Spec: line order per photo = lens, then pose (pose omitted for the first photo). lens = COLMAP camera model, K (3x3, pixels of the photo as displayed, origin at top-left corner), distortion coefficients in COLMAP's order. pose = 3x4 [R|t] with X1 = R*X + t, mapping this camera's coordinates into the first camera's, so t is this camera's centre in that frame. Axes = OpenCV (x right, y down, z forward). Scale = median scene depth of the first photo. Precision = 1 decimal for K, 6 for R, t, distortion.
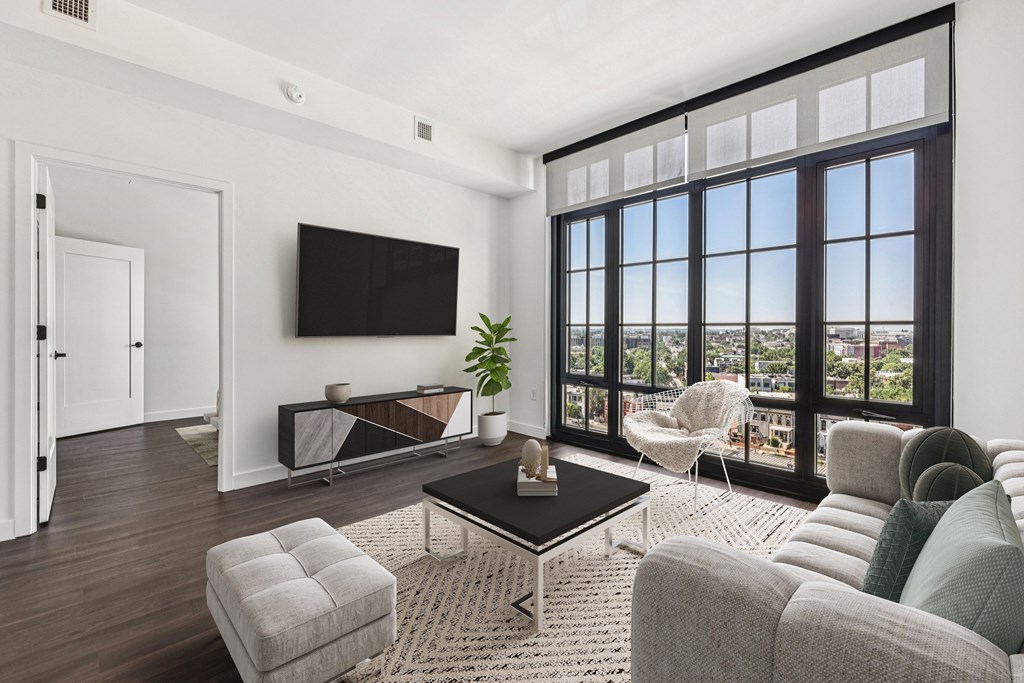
lens RADIAL K [[440.1, 0, 507.6], [0, 440.1, 341.5], [0, 0, 1]] dist [-0.004731, -0.000985]
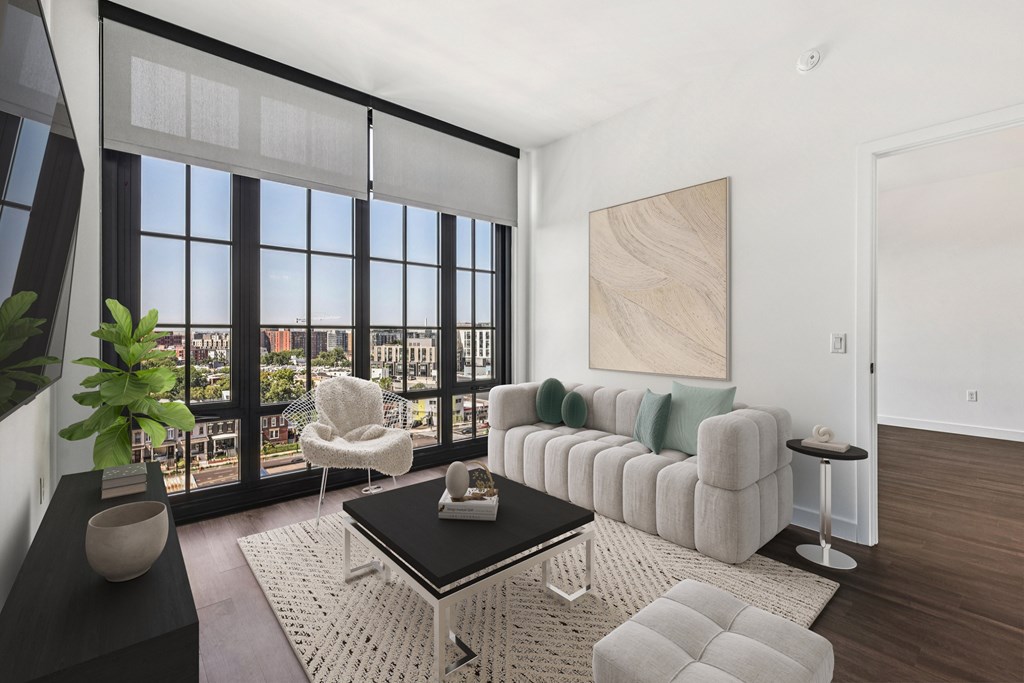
lens RADIAL K [[440.1, 0, 505.5], [0, 440.1, 348.0], [0, 0, 1]] dist [-0.004731, -0.000985]
pose [[0.015999, -0.030055, 0.999420, -0.496329], [0.019365, 0.999370, 0.029744, -0.010988], [-0.999684, 0.018878, 0.016571, 0.566750]]
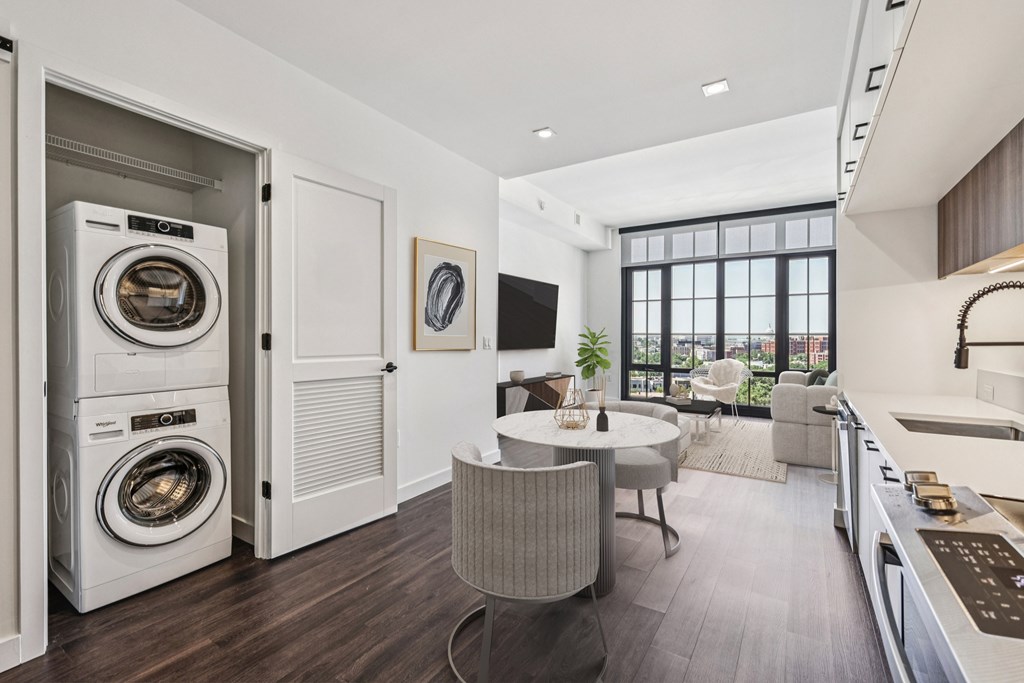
lens RADIAL K [[440.1, 0, 503.6], [0, 440.1, 334.6], [0, 0, 1]] dist [-0.004731, -0.000985]
pose [[0.972738, 0.002540, 0.231892, -0.767306], [0.005149, 0.999457, -0.032546, 0.016655], [-0.231849, 0.032853, 0.972197, -0.505750]]
